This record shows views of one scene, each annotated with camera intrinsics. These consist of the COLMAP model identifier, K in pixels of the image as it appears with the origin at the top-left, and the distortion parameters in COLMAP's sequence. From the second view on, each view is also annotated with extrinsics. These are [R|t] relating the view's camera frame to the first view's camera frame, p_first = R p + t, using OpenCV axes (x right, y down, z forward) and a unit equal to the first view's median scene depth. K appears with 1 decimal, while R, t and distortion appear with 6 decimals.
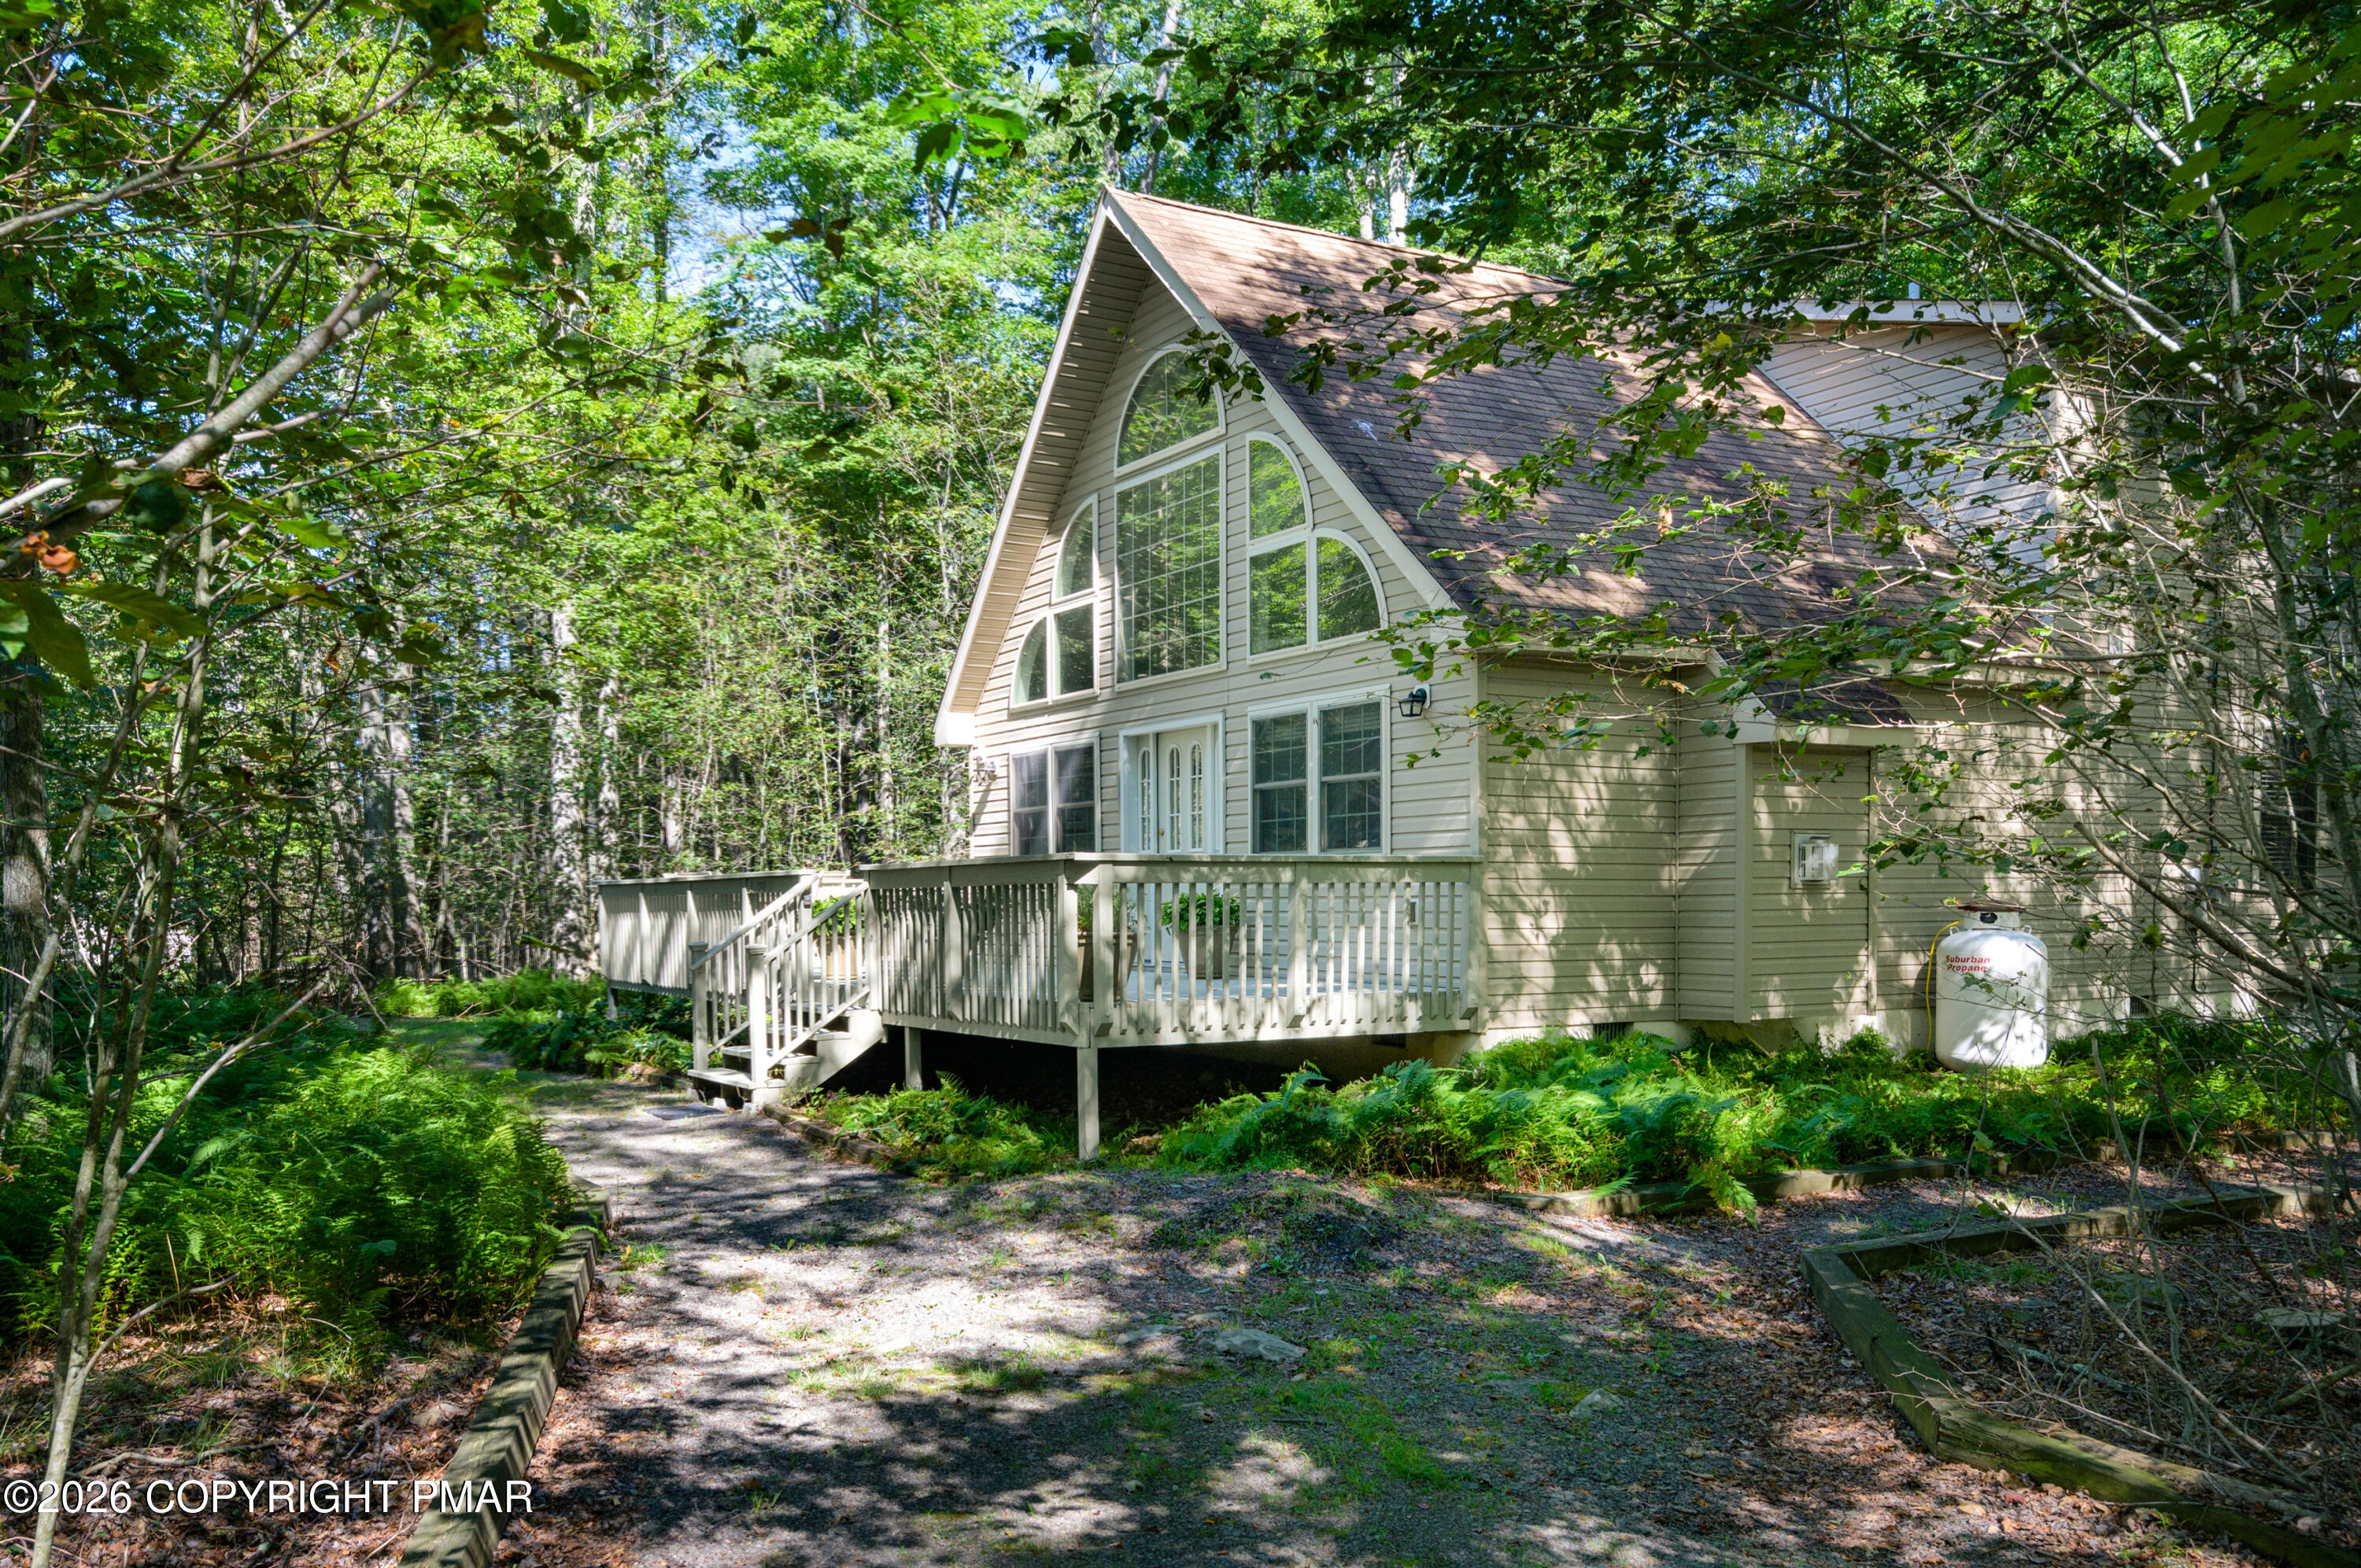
lens RADIAL K [[1795.9, 0, 1177.9], [0, 1795.9, 787.0], [0, 0, 1]] dist [0.001905, 0.000114]
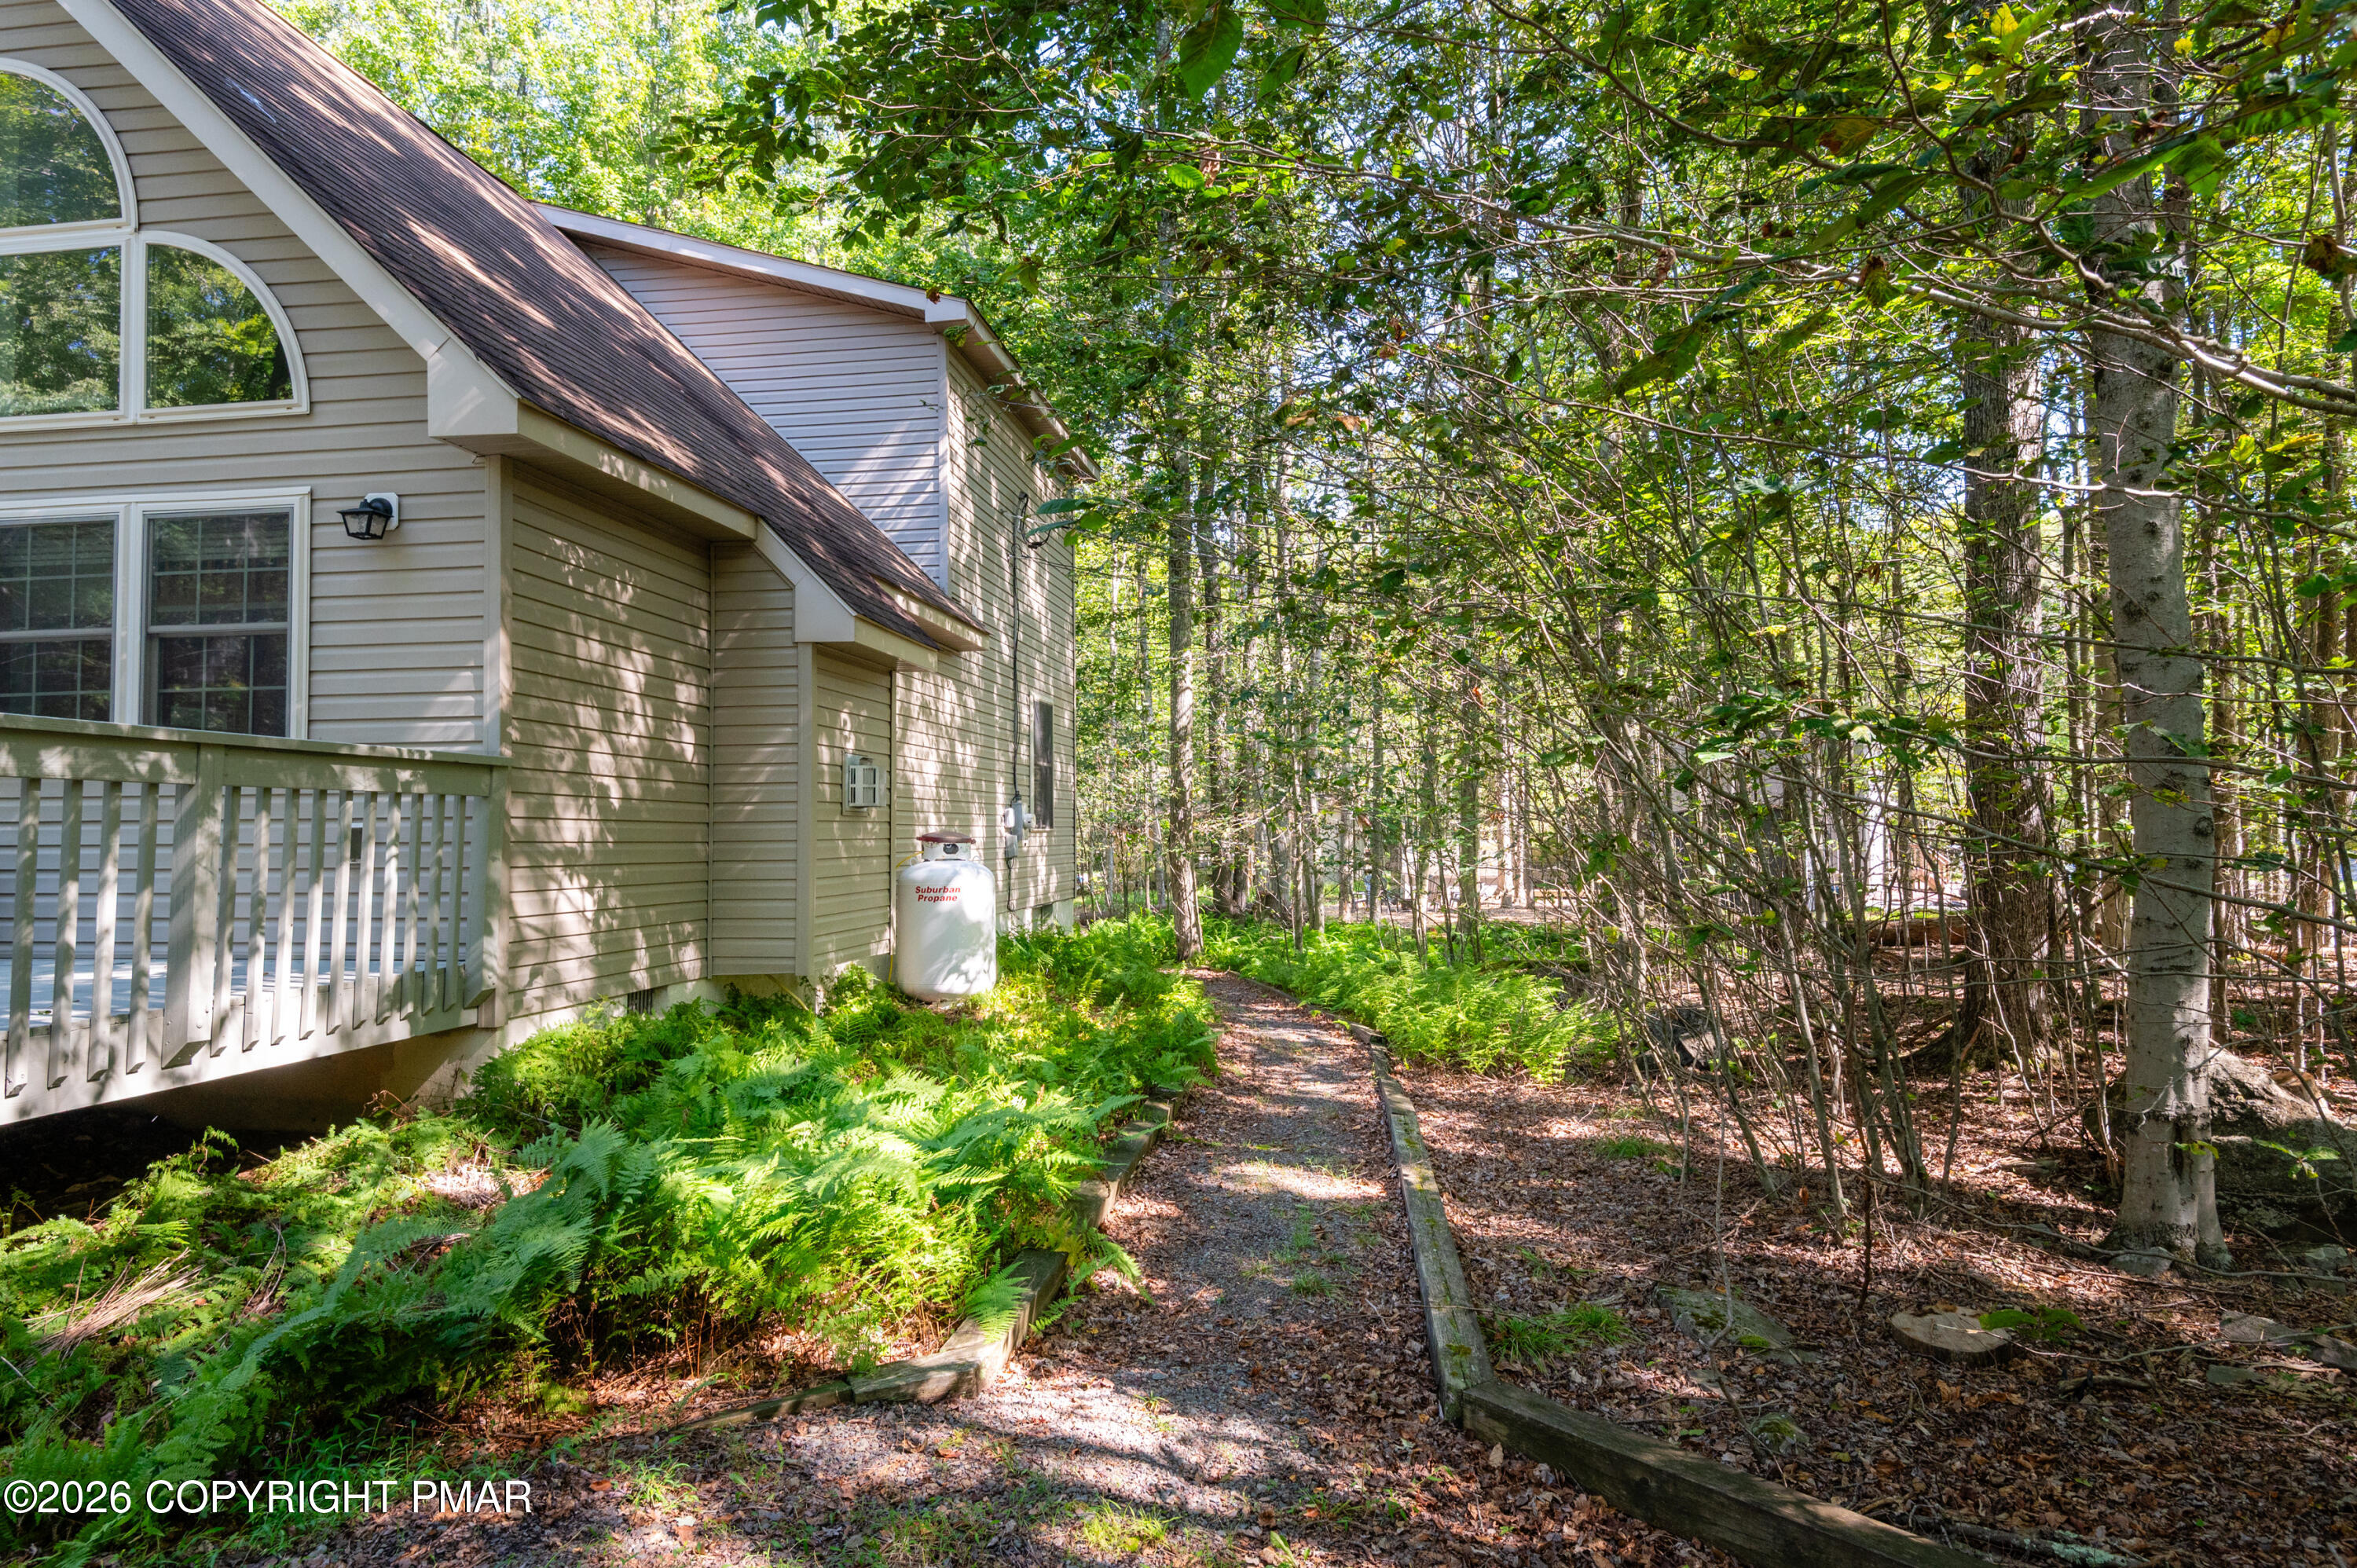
lens RADIAL K [[1303.6, 0, 1182.4], [0, 1303.6, 764.8], [0, 0, 1]] dist [-0.003560, -0.000352]
pose [[0.637068, 0.034452, 0.770037, -0.031659], [-0.043193, 0.999027, -0.008963, 0.026788], [-0.769596, -0.027550, 0.637936, 0.389246]]
